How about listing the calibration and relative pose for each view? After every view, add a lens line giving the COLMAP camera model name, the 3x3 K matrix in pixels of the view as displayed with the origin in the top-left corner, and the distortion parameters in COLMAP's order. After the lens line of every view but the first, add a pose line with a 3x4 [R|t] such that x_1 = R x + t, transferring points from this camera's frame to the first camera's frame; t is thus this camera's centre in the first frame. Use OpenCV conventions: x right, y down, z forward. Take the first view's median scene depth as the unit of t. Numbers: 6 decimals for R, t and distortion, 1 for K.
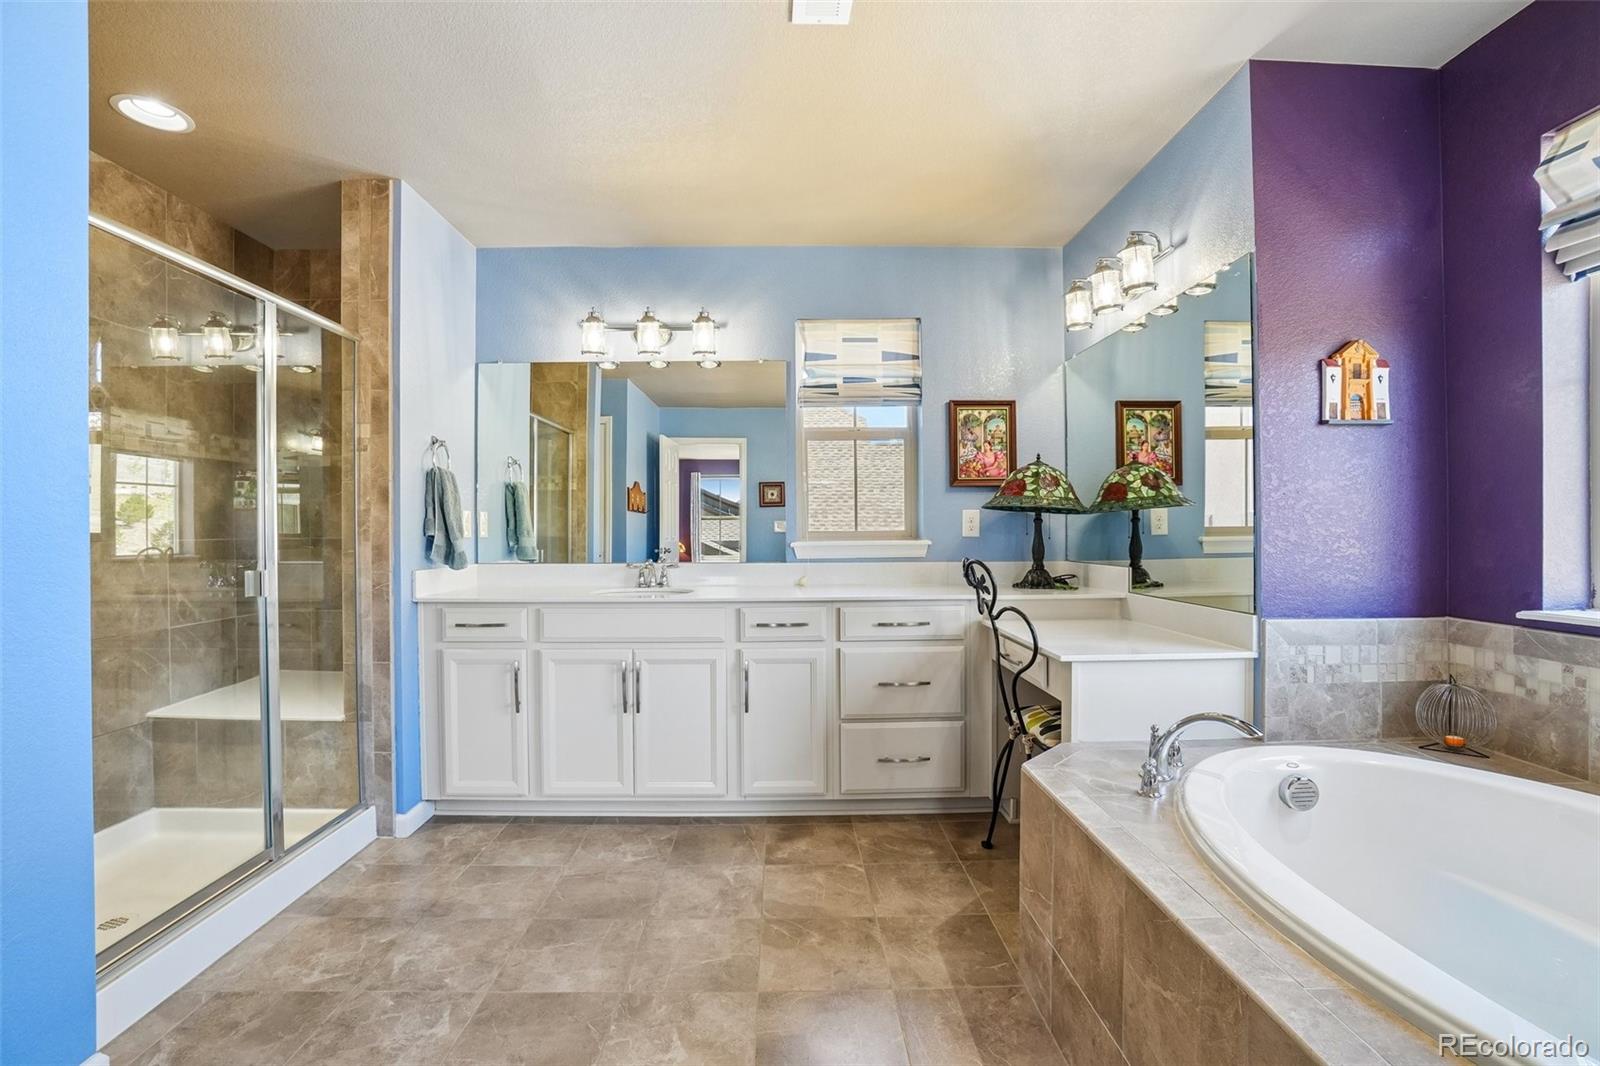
lens RADIAL K [[710.8, 0, 799.8], [0, 710.8, 534.1], [0, 0, 1]] dist [-0.048597, 0.011847]
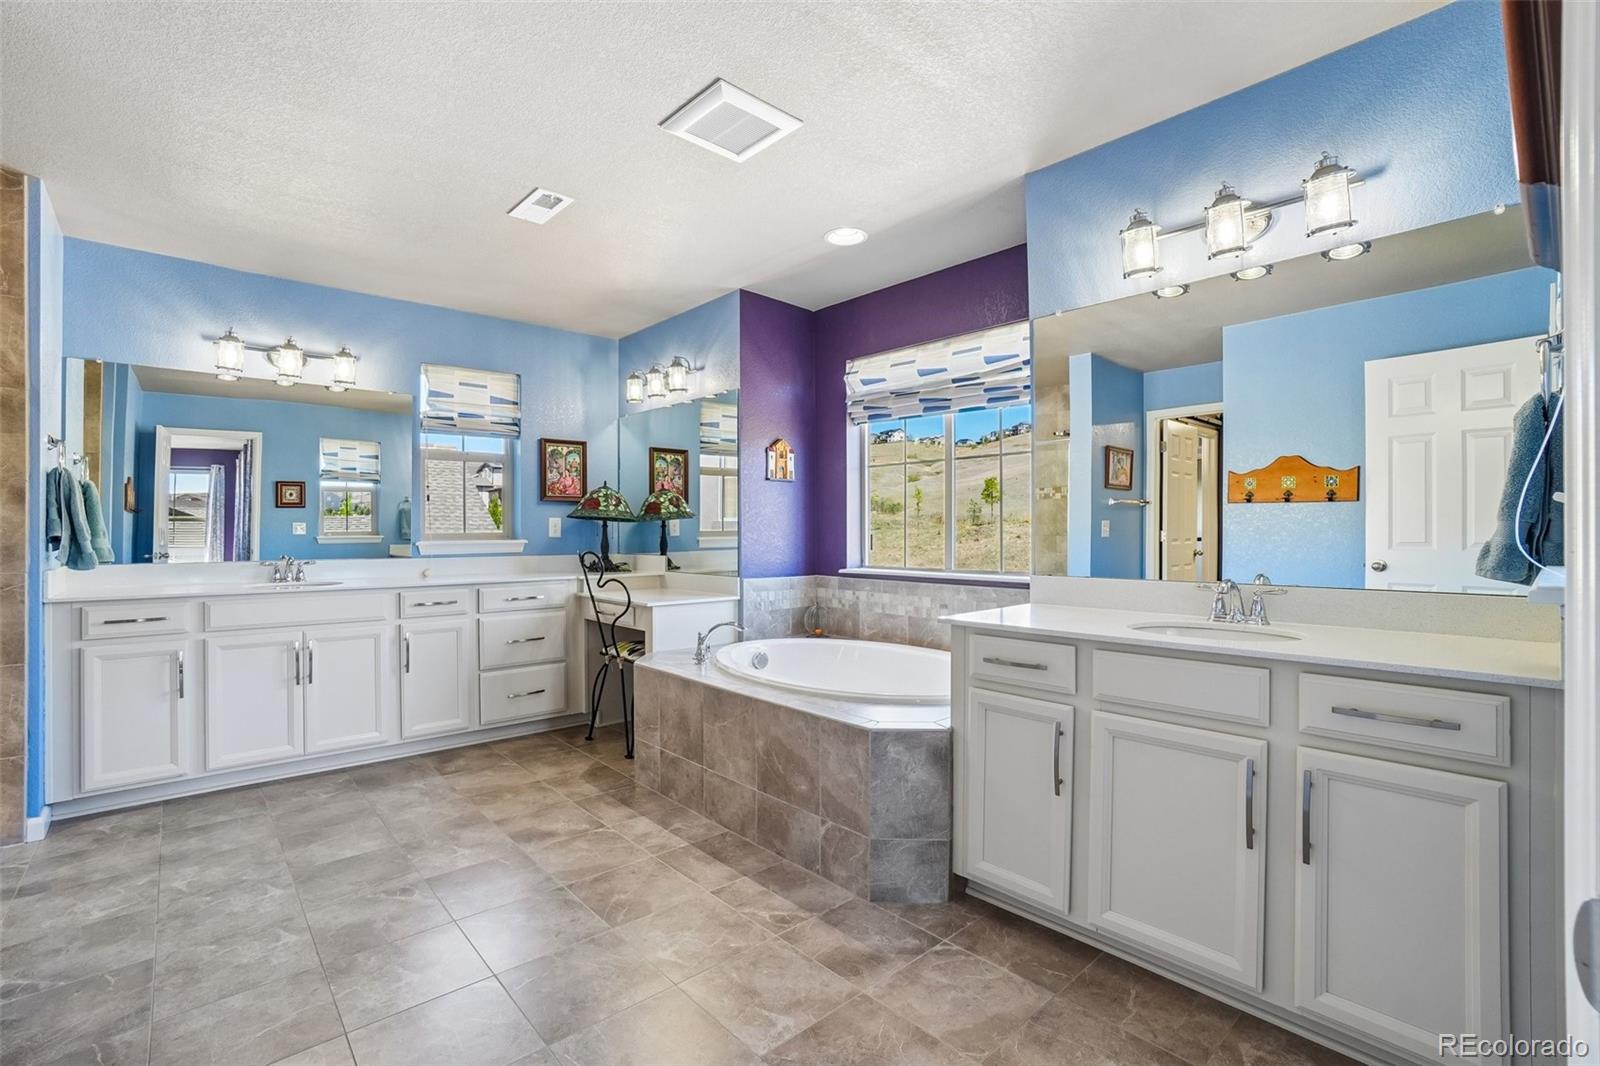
lens RADIAL K [[710.8, 0, 797.1], [0, 710.8, 536.9], [0, 0, 1]] dist [-0.048597, 0.011847]
pose [[0.754624, -0.000124, 0.656157, -0.382650], [-0.000436, 1.000000, 0.000691, 0.002043], [-0.656157, -0.000807, 0.754624, -0.438640]]
